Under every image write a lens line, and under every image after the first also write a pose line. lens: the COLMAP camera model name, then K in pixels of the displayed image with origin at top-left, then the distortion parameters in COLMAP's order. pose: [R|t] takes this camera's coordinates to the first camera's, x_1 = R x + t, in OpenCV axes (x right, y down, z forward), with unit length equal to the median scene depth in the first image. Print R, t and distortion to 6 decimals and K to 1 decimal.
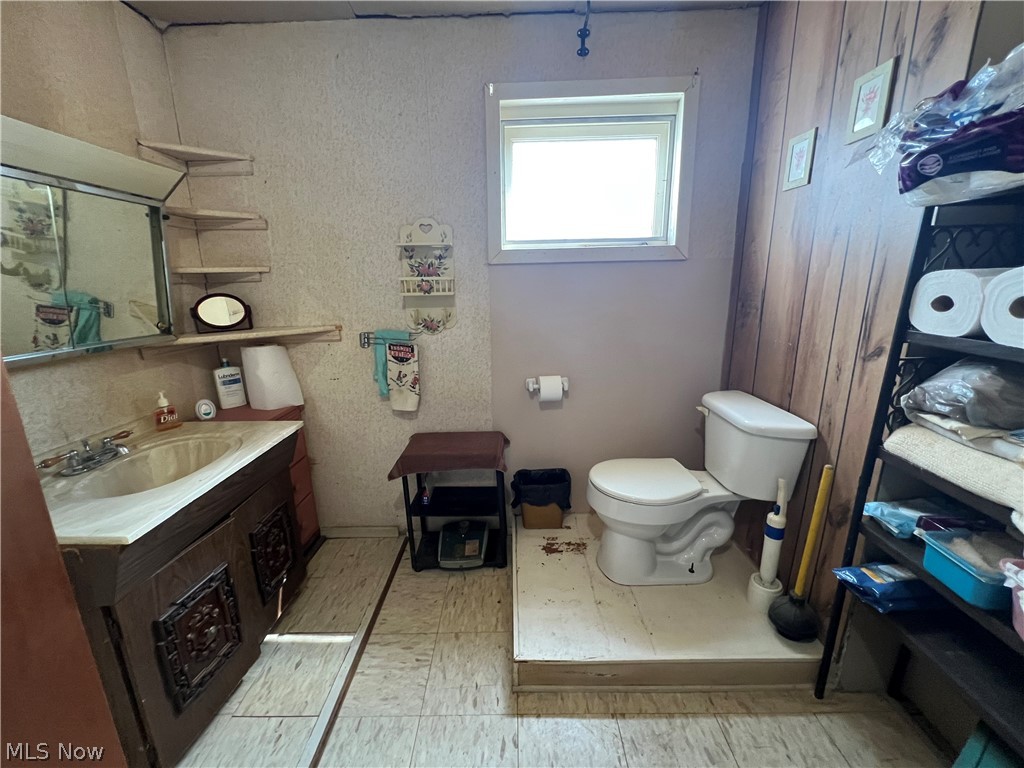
lens RADIAL K [[403.9, 0, 512.3], [0, 403.9, 378.4], [0, 0, 1]] dist [-0.002561, 0.000494]
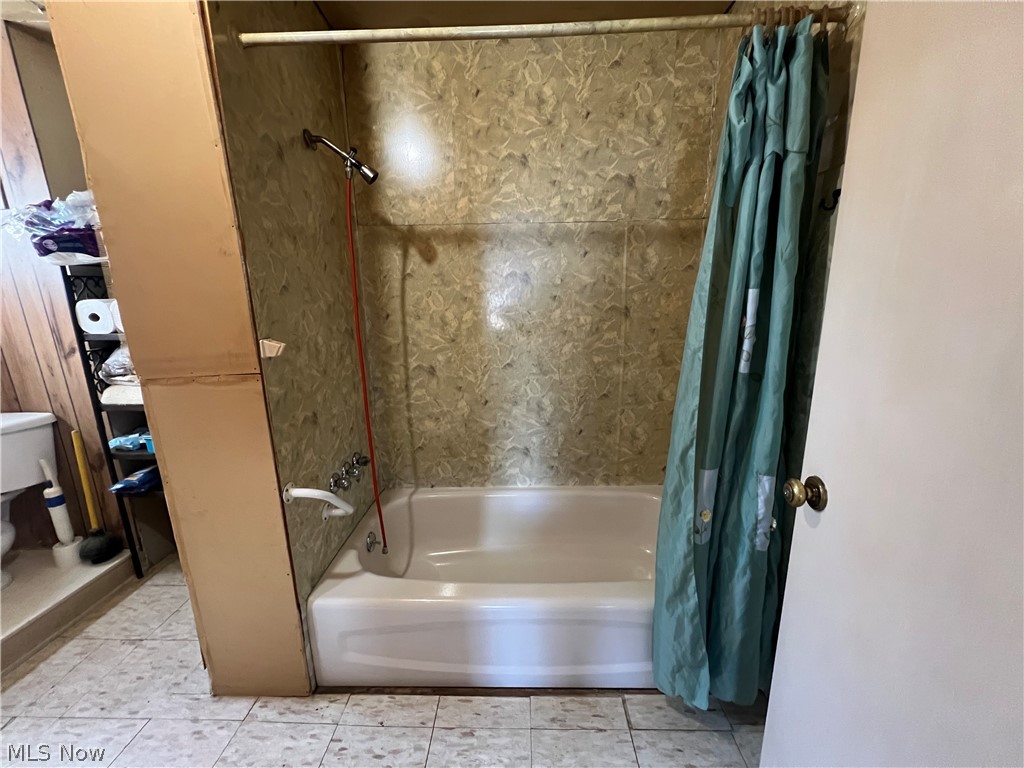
lens RADIAL K [[403.9, 0, 511.6], [0, 403.9, 385.6], [0, 0, 1]] dist [-0.002561, 0.000494]
pose [[0.011276, -0.205079, 0.978681, -0.641618], [0.264484, 0.944497, 0.194868, 0.207446], [-0.964324, 0.256648, 0.064890, -0.722229]]
